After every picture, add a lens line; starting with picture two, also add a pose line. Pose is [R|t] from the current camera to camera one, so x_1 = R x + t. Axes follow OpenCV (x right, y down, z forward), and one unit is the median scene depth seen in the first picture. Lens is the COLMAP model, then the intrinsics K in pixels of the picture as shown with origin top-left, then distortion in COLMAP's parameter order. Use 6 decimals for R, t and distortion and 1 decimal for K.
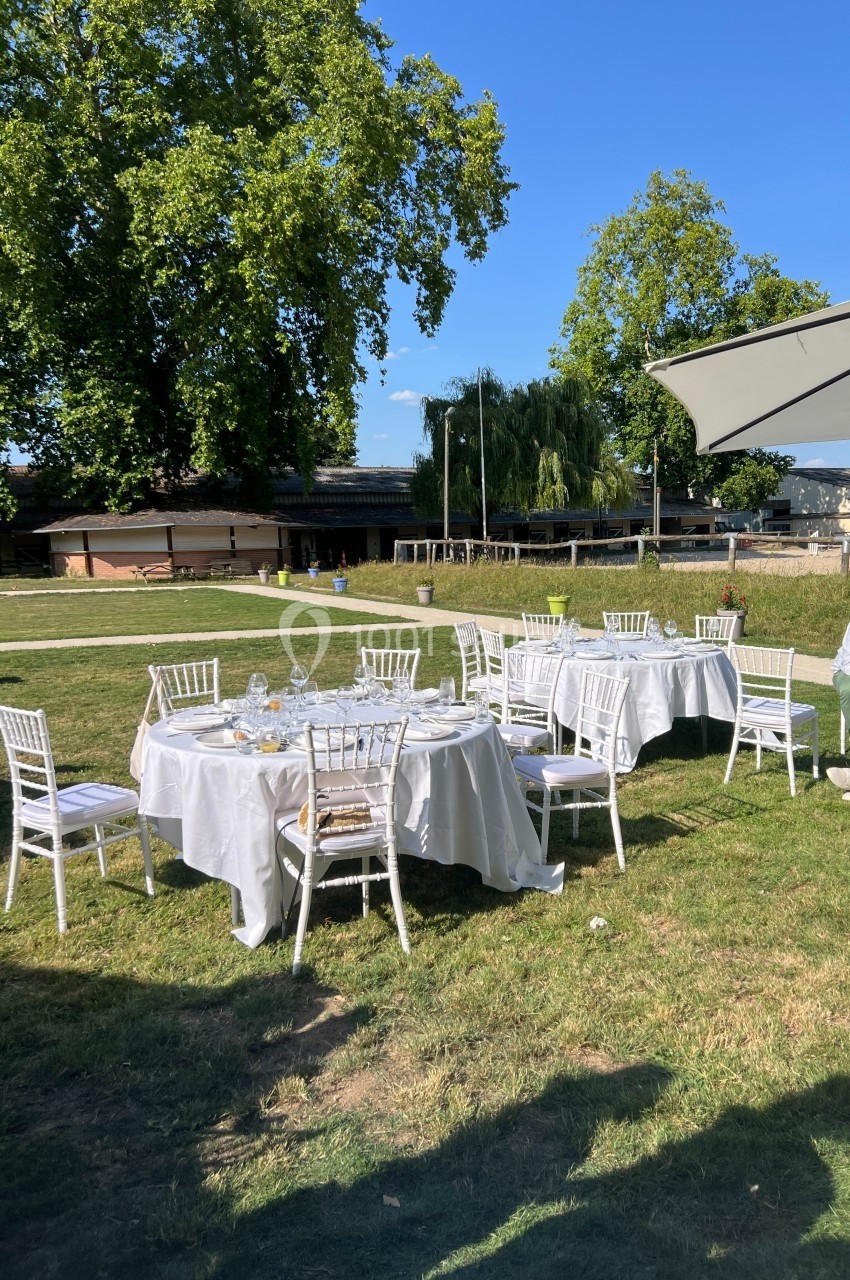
lens RADIAL K [[980.0, 0, 459.4], [0, 980.0, 647.1], [0, 0, 1]] dist [0.034377, -0.014825]
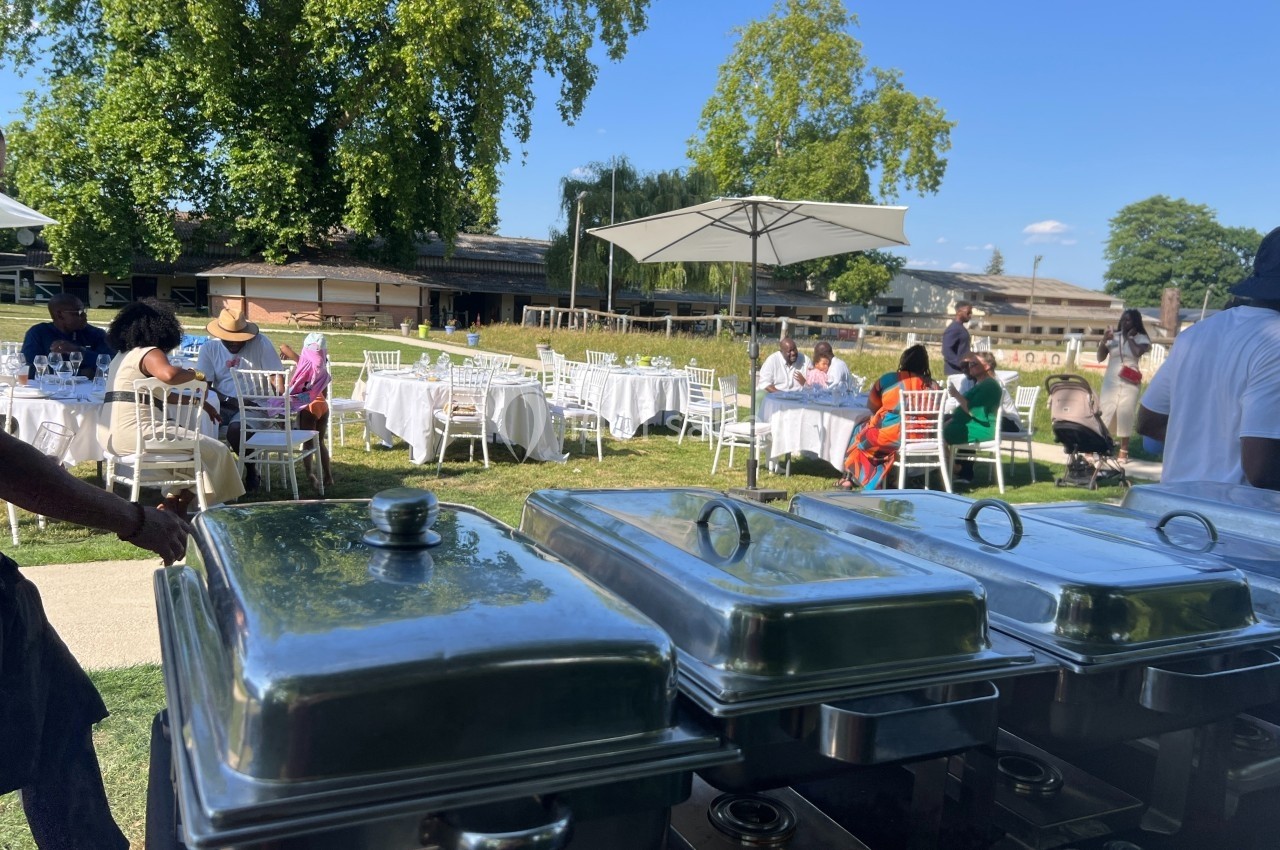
lens RADIAL K [[980.0, 0, 637.1], [0, 980.0, 427.9], [0, 0, 1]] dist [0.034377, -0.014825]
pose [[0.996524, 0.068024, 0.048097, 0.015451], [-0.068229, 0.997666, 0.002628, 0.015718], [-0.047806, -0.005900, 0.998839, -0.112518]]
